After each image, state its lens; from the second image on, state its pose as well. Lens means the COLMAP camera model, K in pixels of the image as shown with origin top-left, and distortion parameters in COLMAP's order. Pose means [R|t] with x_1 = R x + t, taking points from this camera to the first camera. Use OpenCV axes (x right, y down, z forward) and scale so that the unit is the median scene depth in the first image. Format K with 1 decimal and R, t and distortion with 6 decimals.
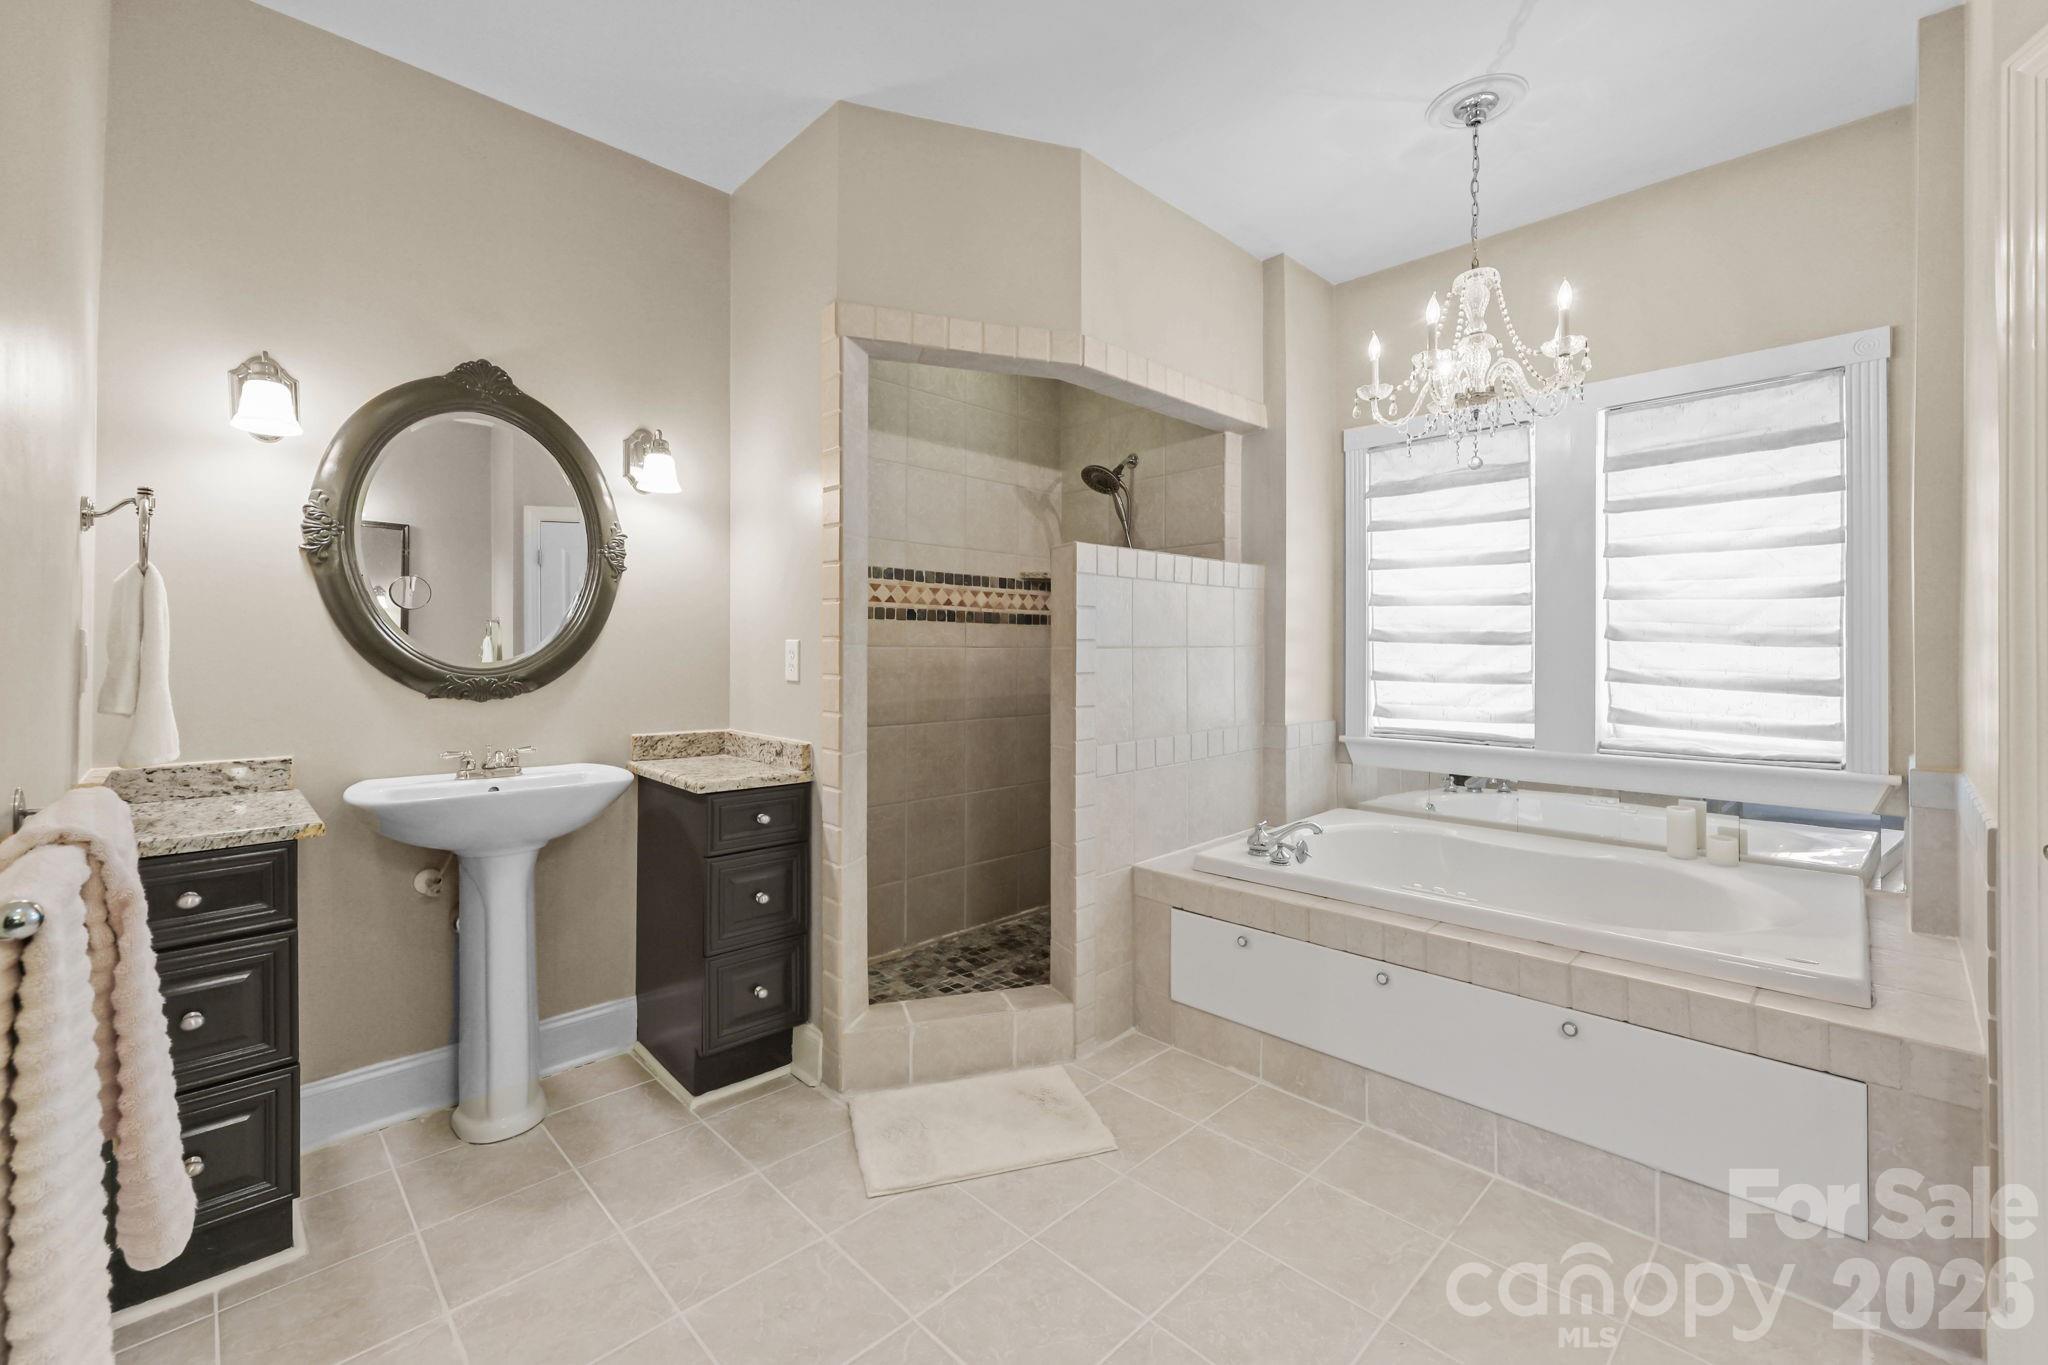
lens RADIAL K [[841.5, 0, 1030.9], [0, 841.5, 657.4], [0, 0, 1]] dist [0.002430, 0.000649]
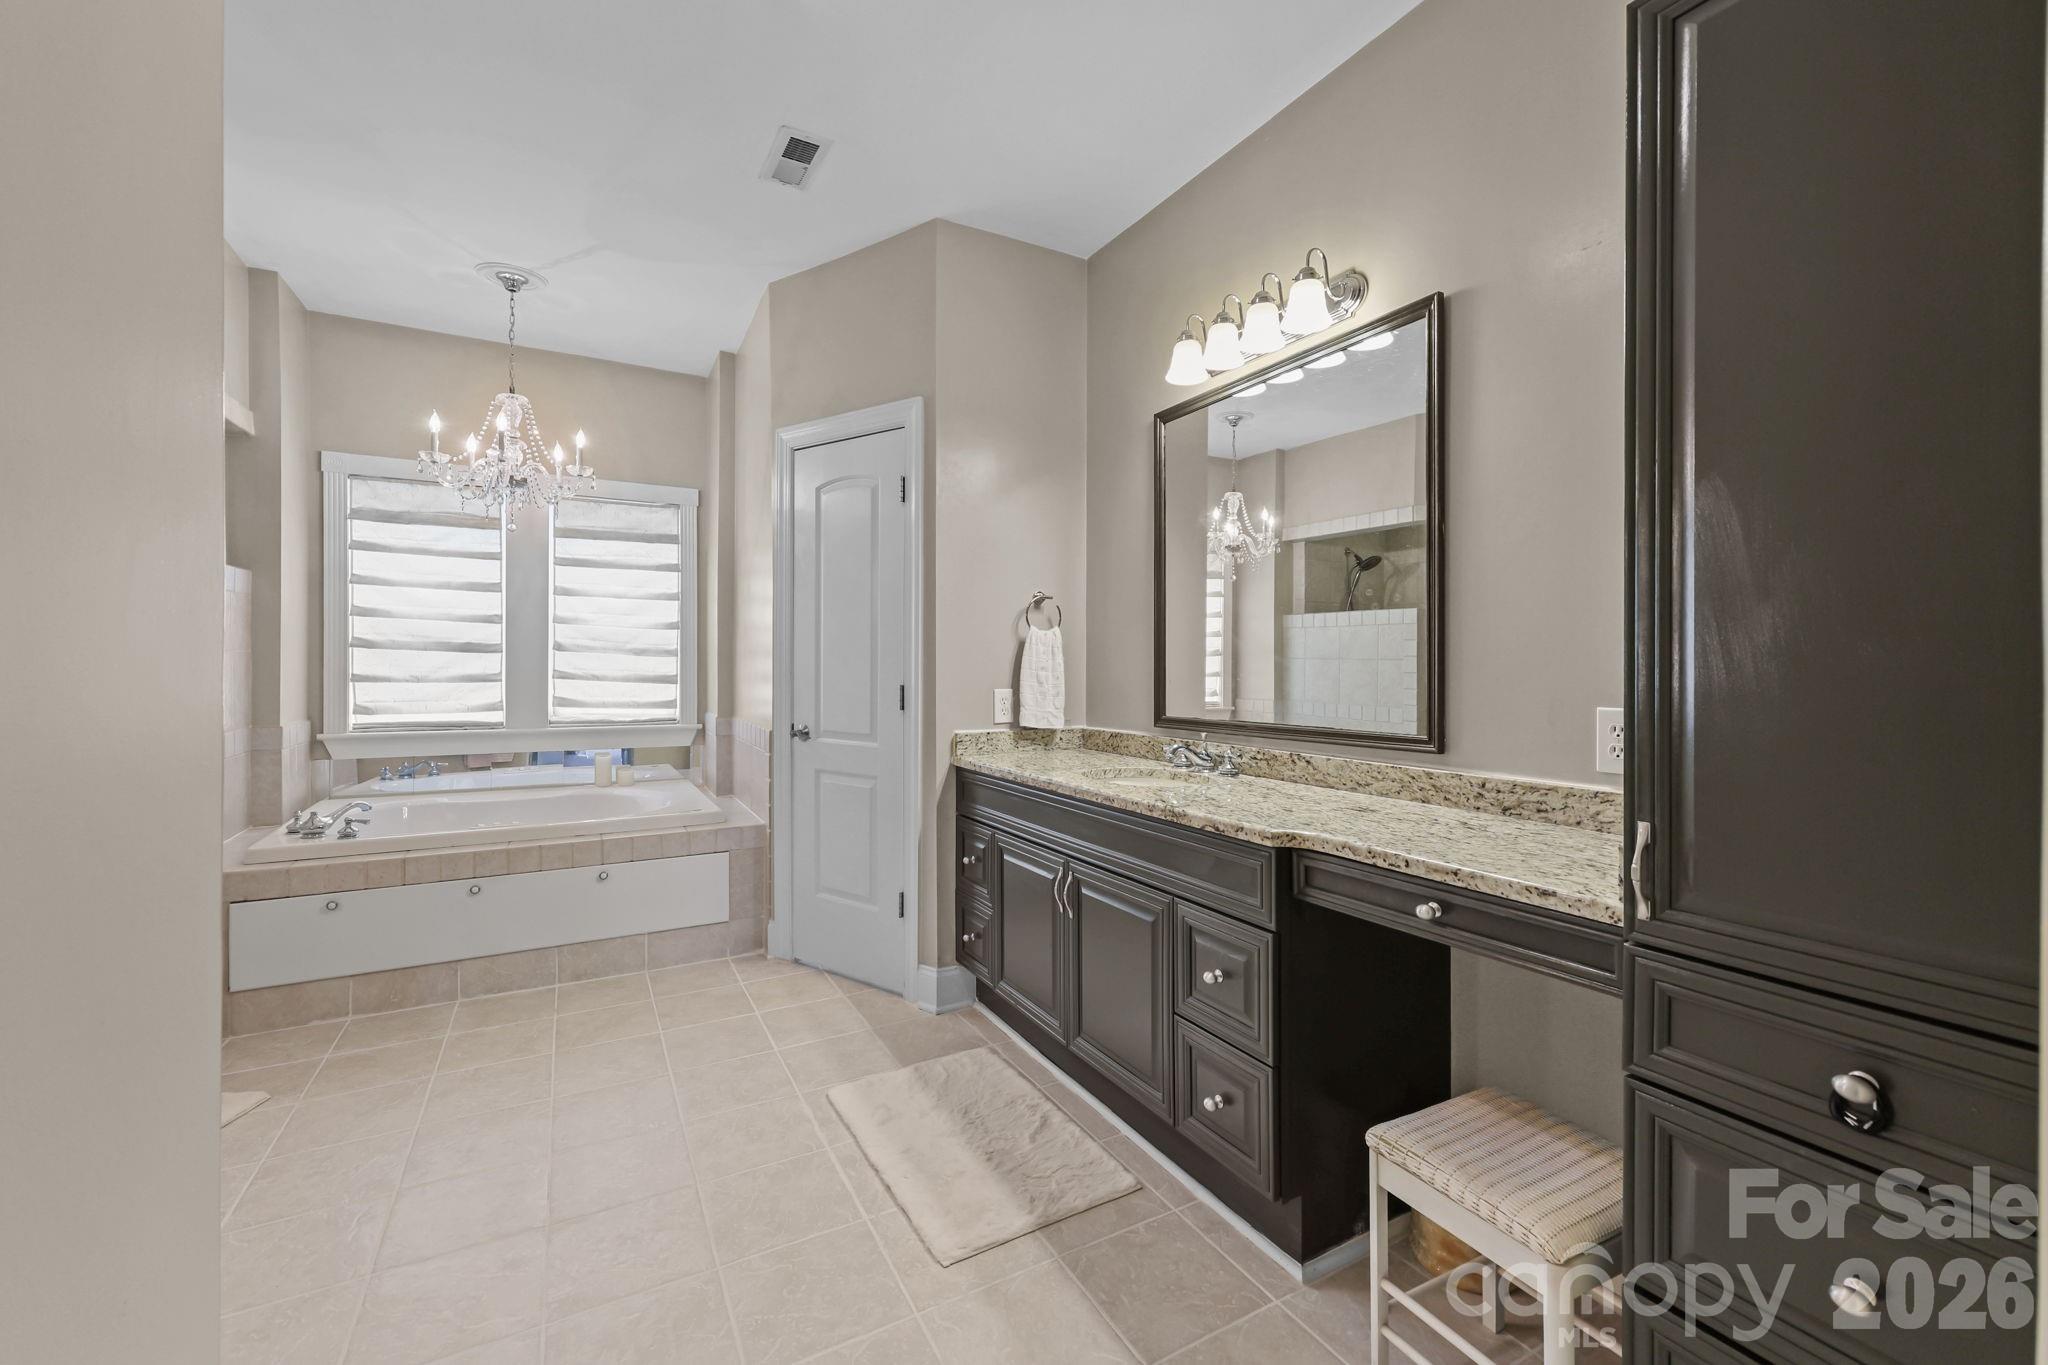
lens RADIAL K [[831.9, 0, 1028.8], [0, 831.9, 662.8], [0, 0, 1]] dist [0.002281, 0.000507]
pose [[0.271288, 0.004348, 0.962488, -0.500714], [-0.000785, 0.999990, -0.004296, 0.006384], [-0.962498, 0.000410, 0.271289, -0.197843]]
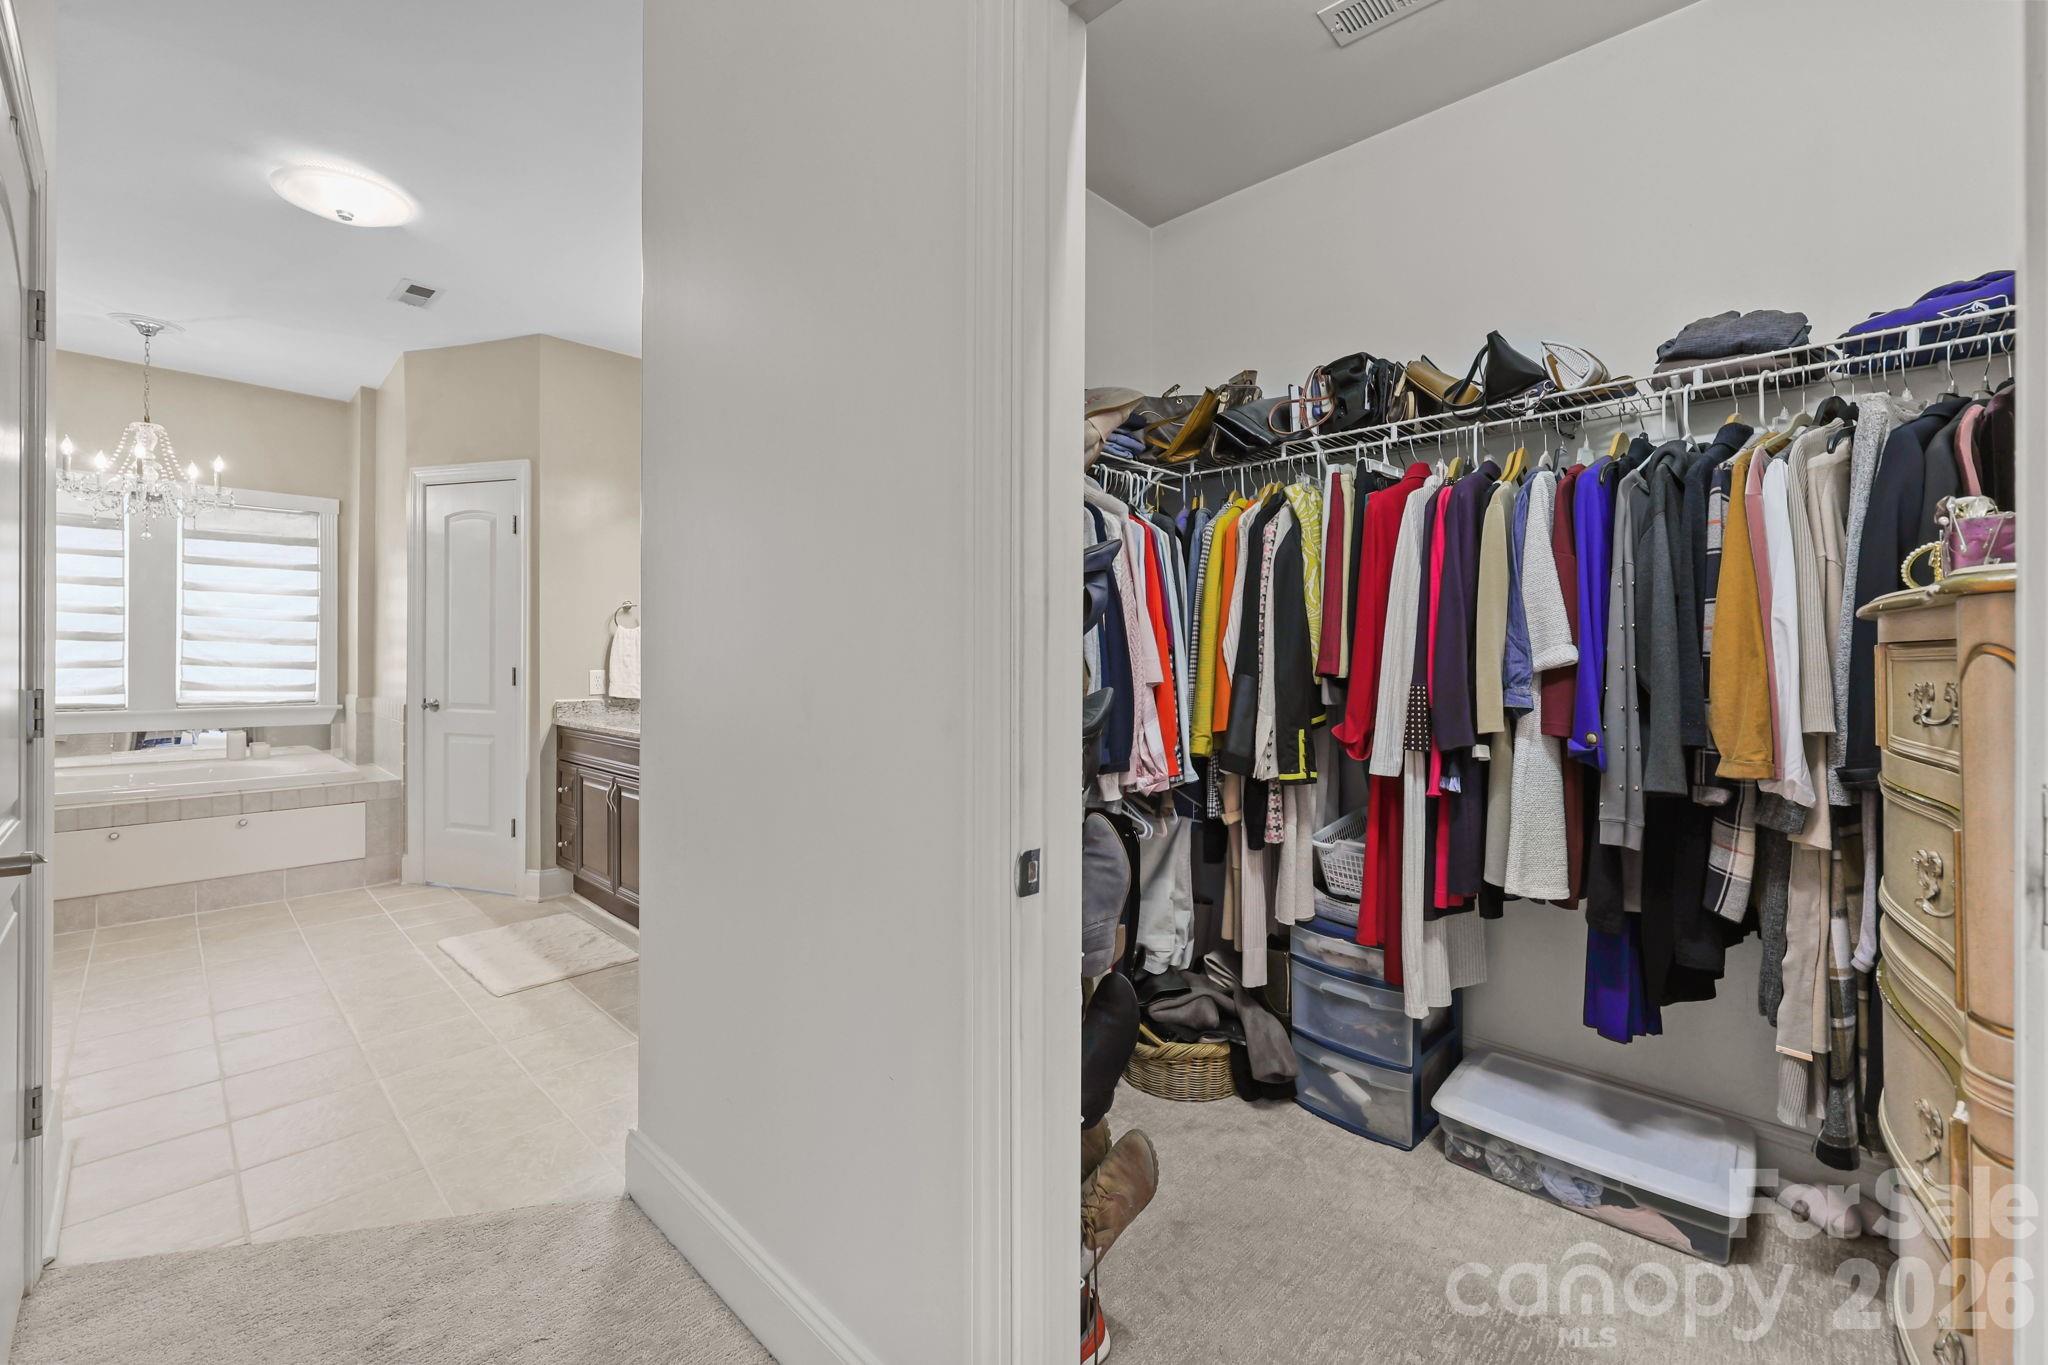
lens RADIAL K [[841.5, 0, 1030.9], [0, 841.5, 657.4], [0, 0, 1]] dist [0.002430, 0.000649]
pose [[-0.025959, 0.003417, 0.999657, -1.021166], [-0.002446, 0.999991, -0.003481, 0.016015], [-0.999660, -0.002536, -0.025950, -0.621308]]
